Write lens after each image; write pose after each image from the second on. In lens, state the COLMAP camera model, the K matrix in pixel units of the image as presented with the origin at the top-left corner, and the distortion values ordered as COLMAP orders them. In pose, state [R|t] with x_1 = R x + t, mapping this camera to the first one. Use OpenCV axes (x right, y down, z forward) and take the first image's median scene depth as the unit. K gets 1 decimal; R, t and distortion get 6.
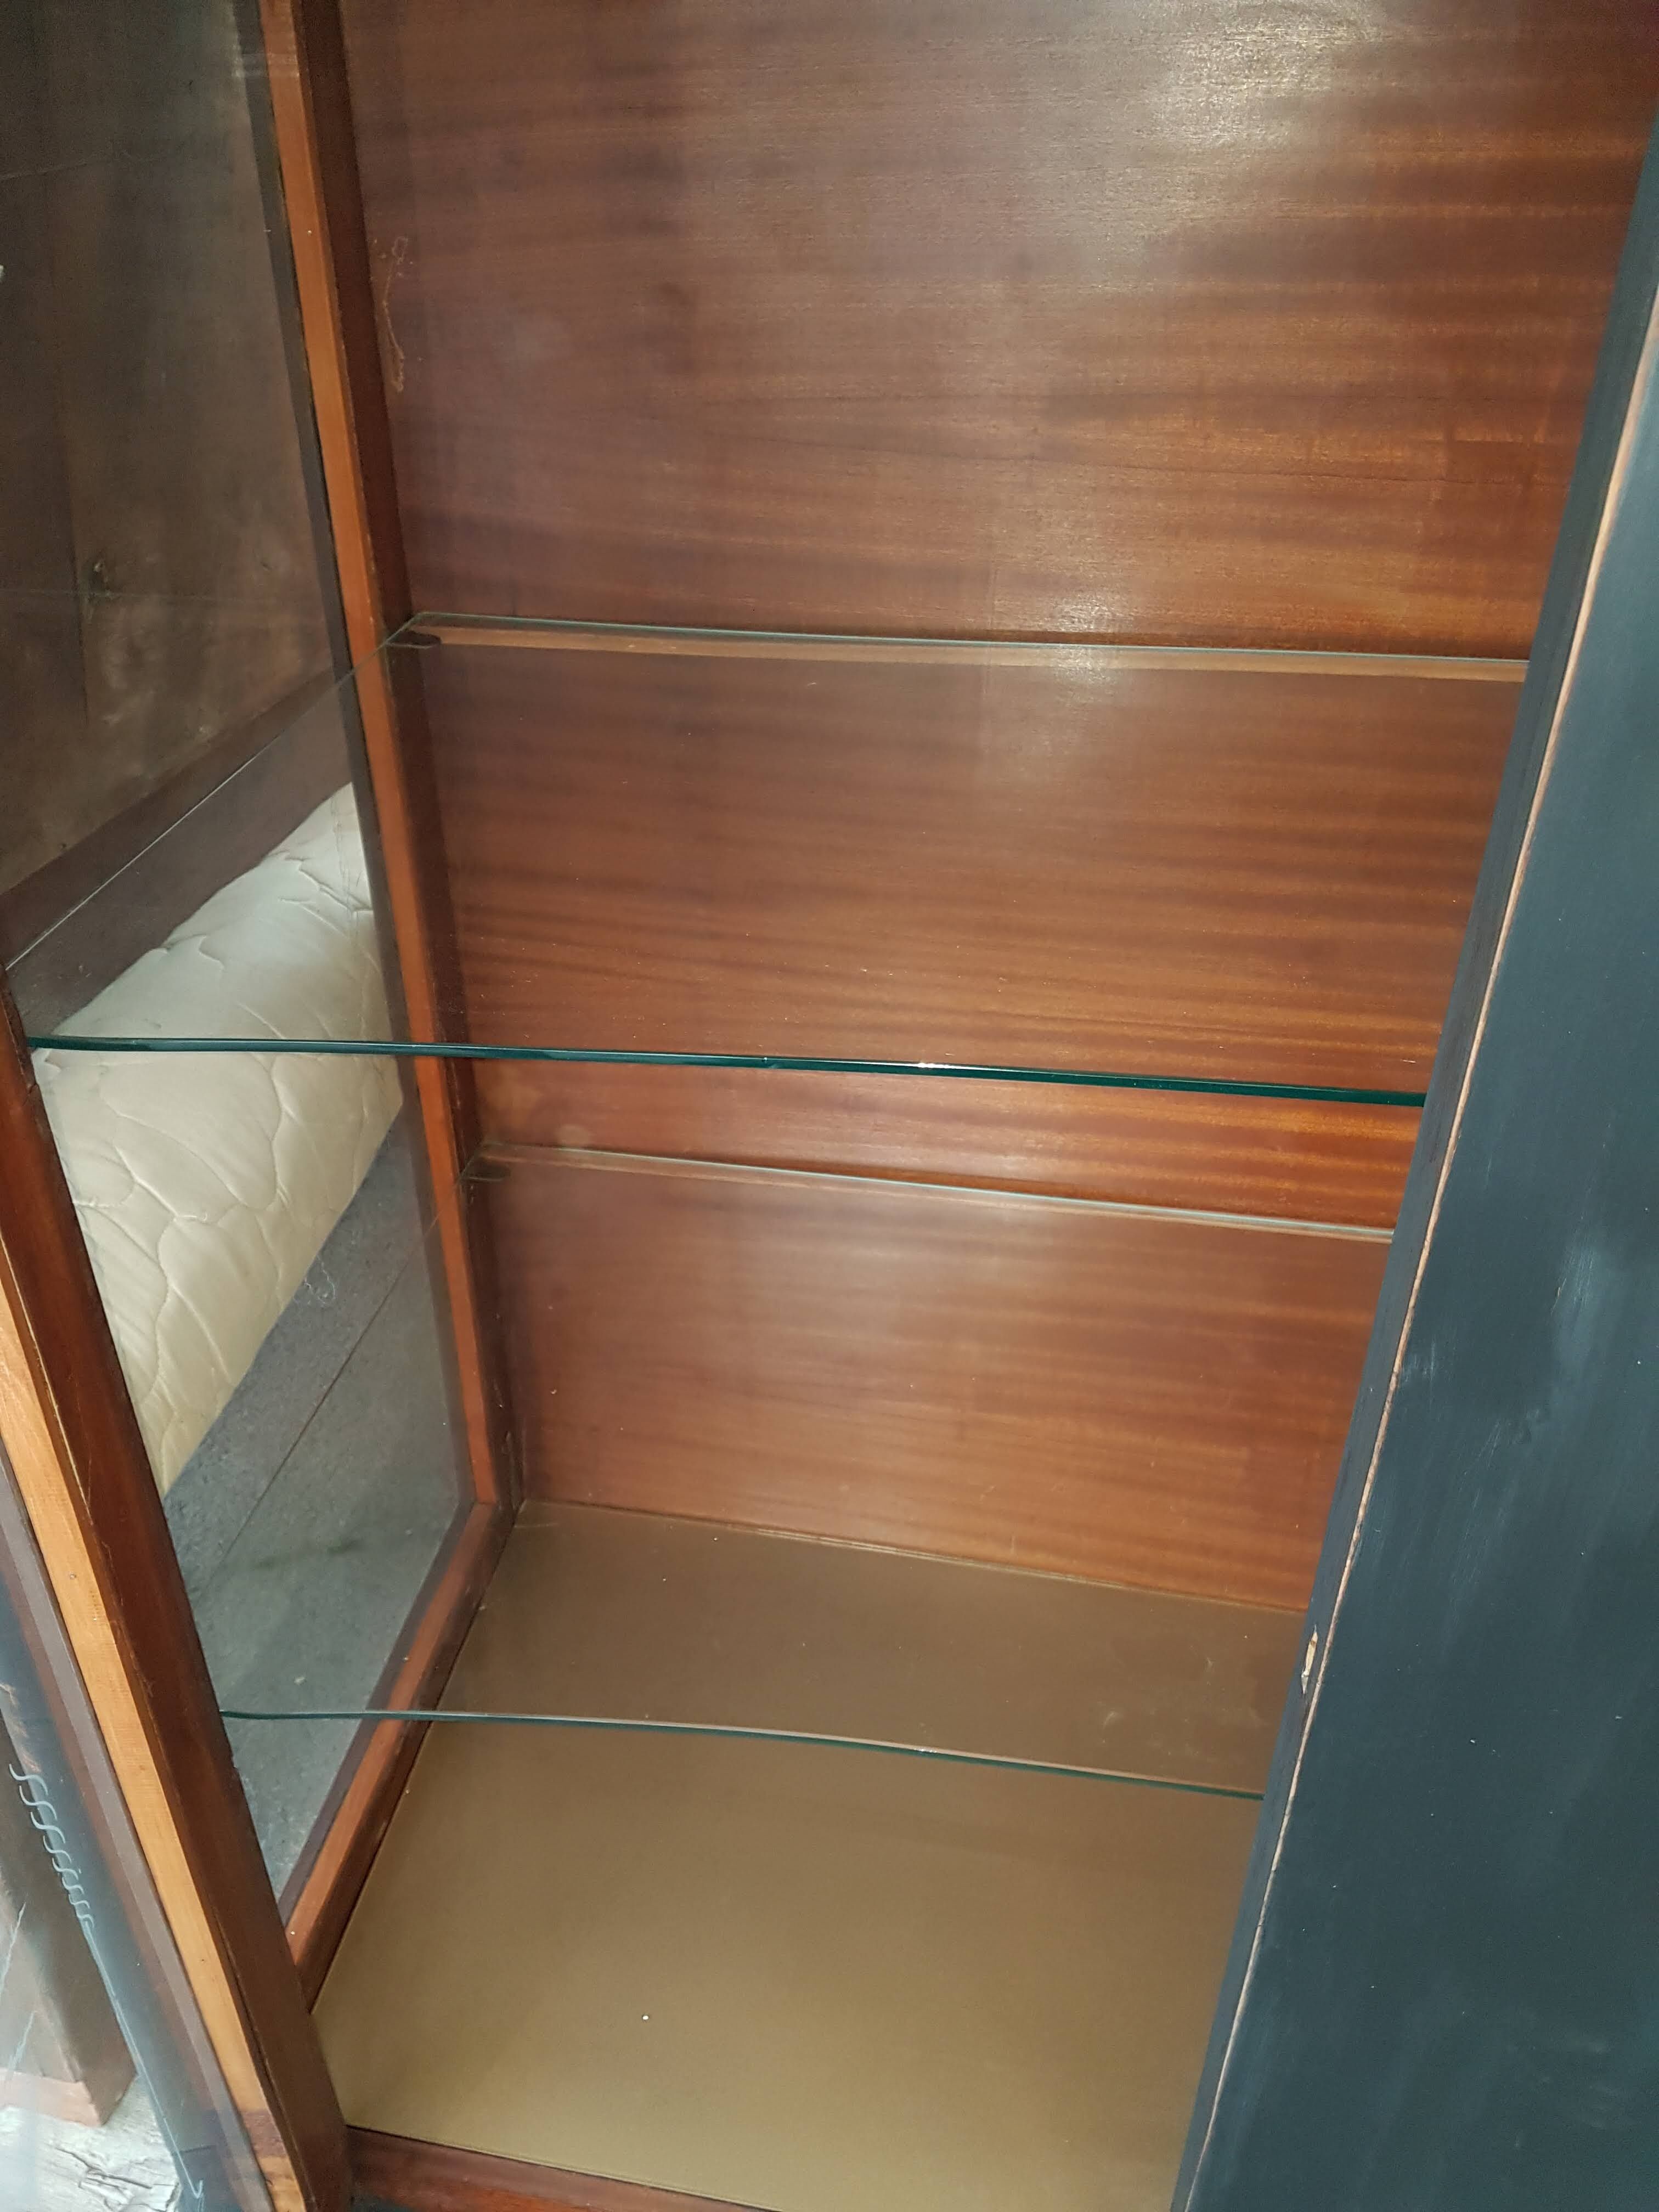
lens RADIAL K [[1719.4, 0, 770.8], [0, 1719.4, 1139.4], [0, 0, 1]] dist [0.293862, -0.587020]
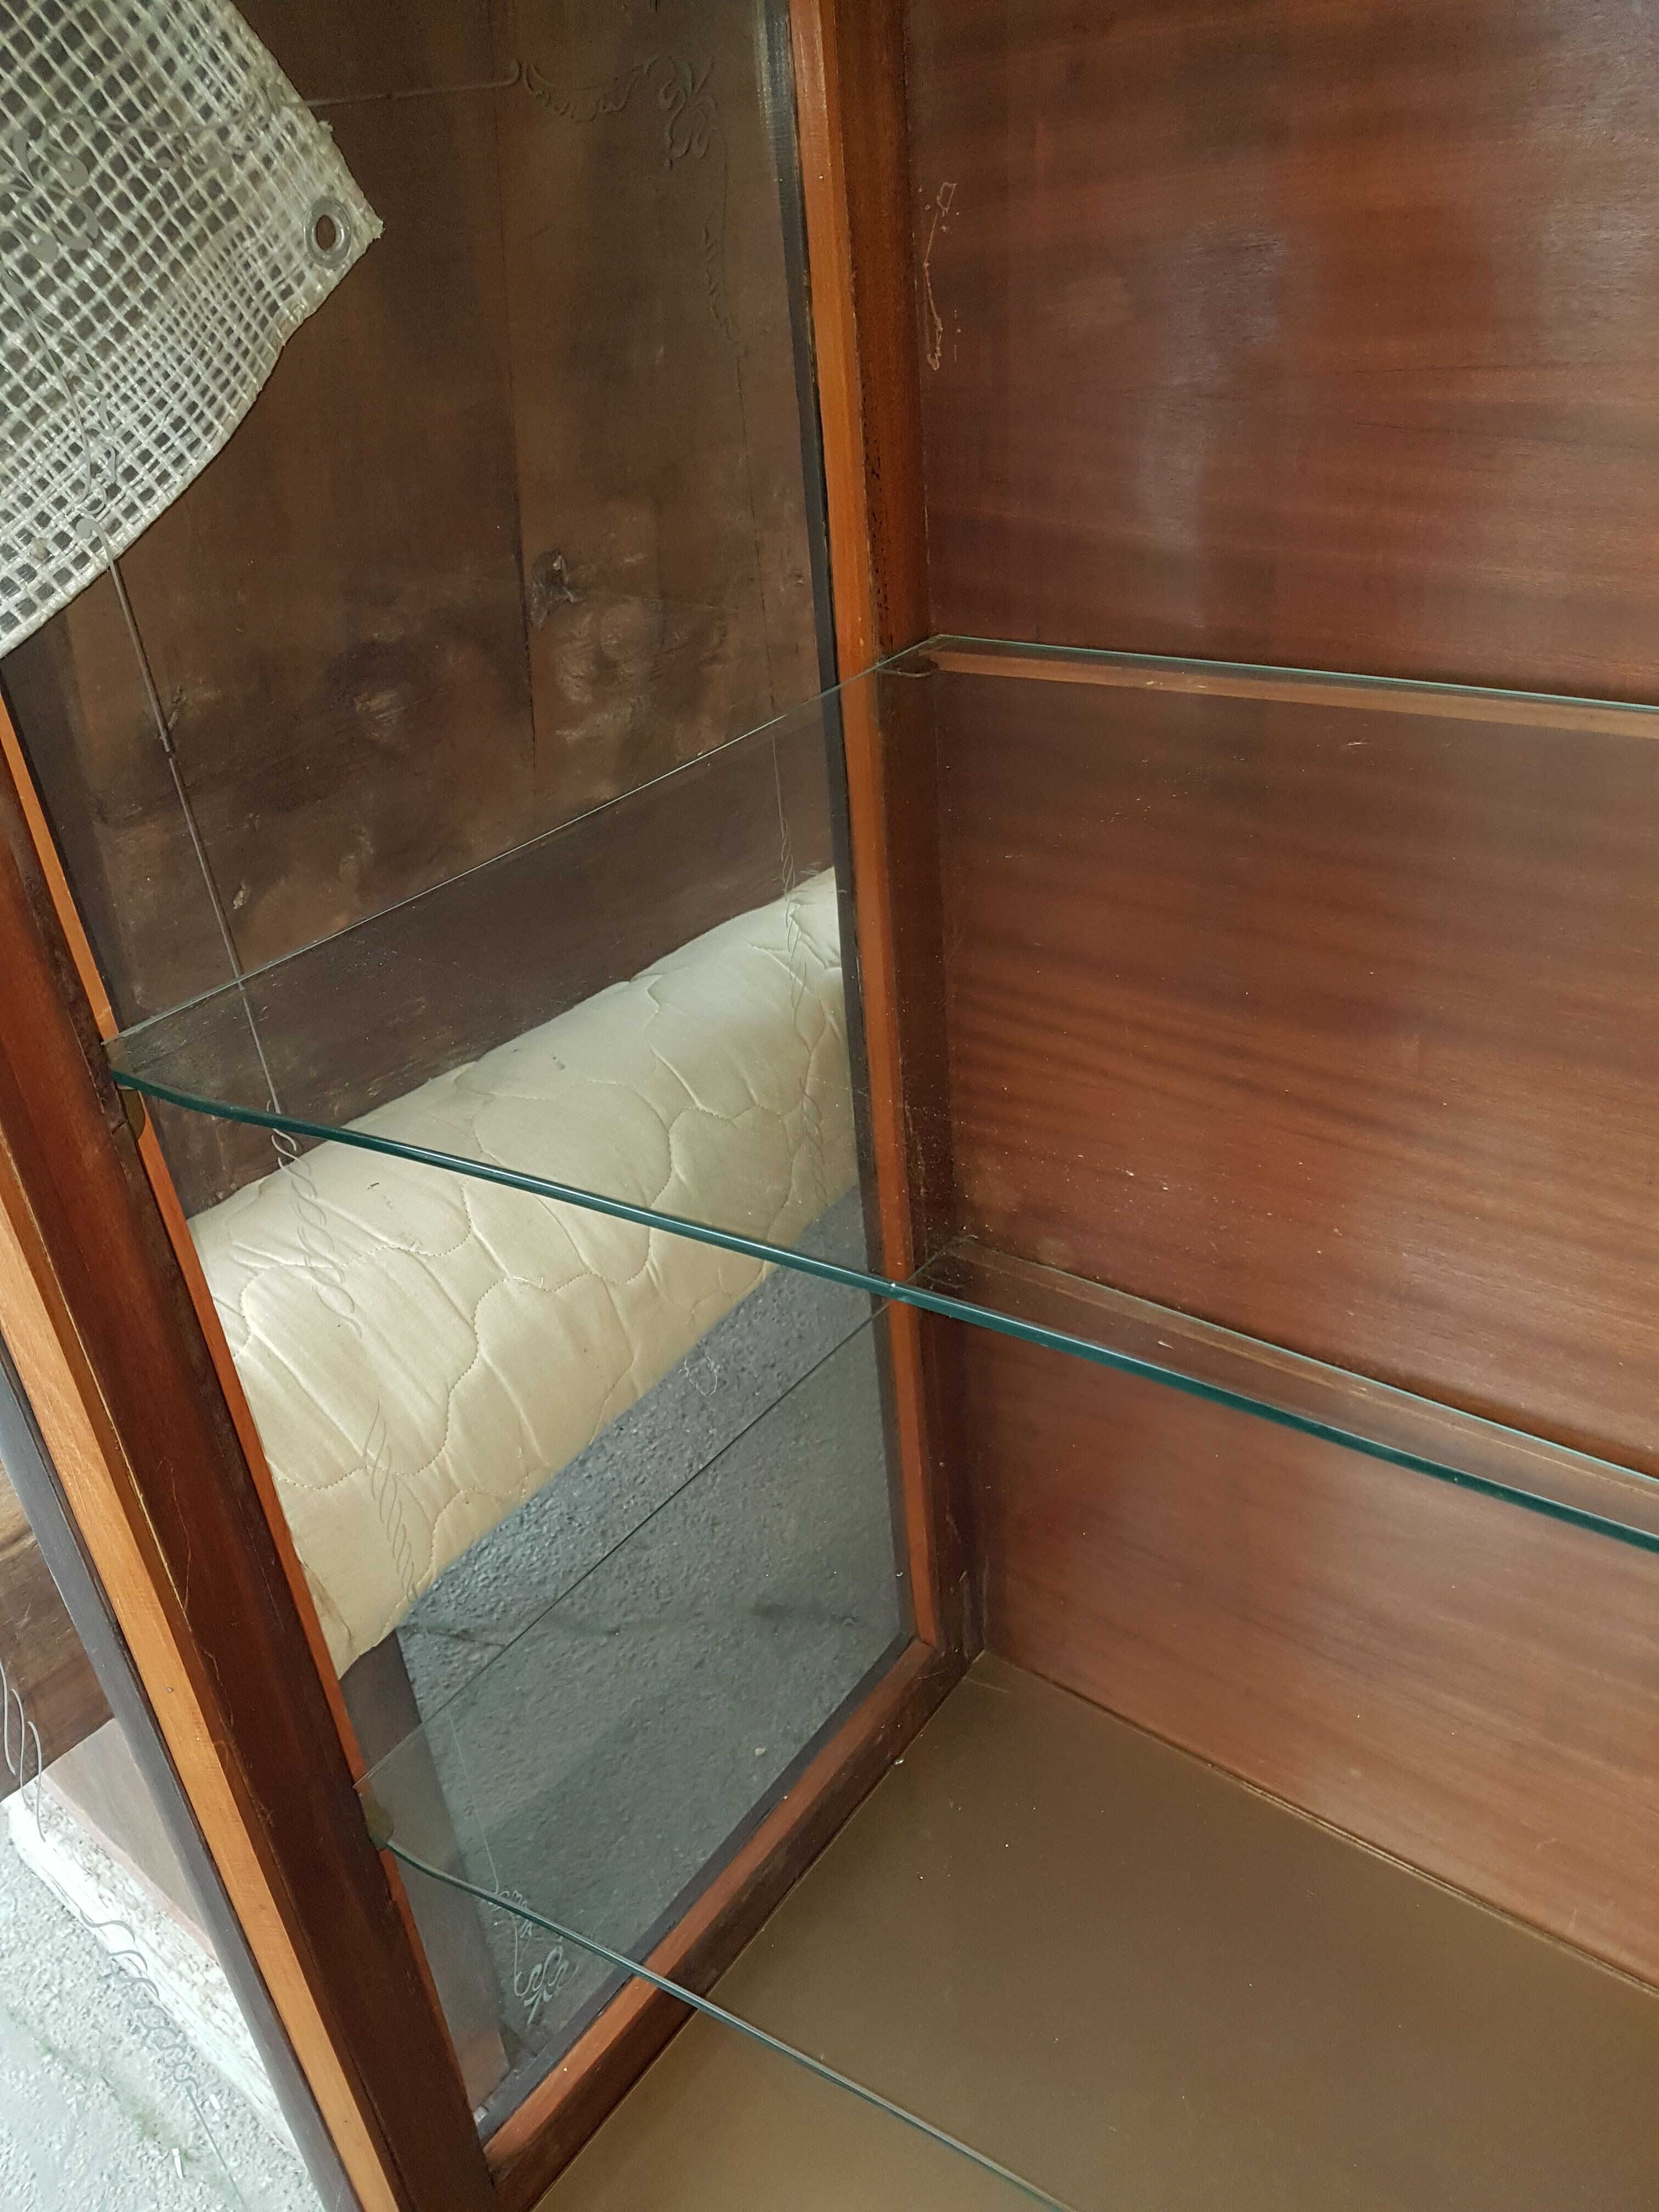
lens RADIAL K [[1719.4, 0, 770.8], [0, 1719.4, 1139.4], [0, 0, 1]] dist [0.293862, -0.587020]
pose [[0.885033, 0.176979, -0.430576, 0.142127], [-0.183545, 0.982651, 0.026628, -0.067808], [0.427818, 0.055463, 0.902162, 0.219061]]
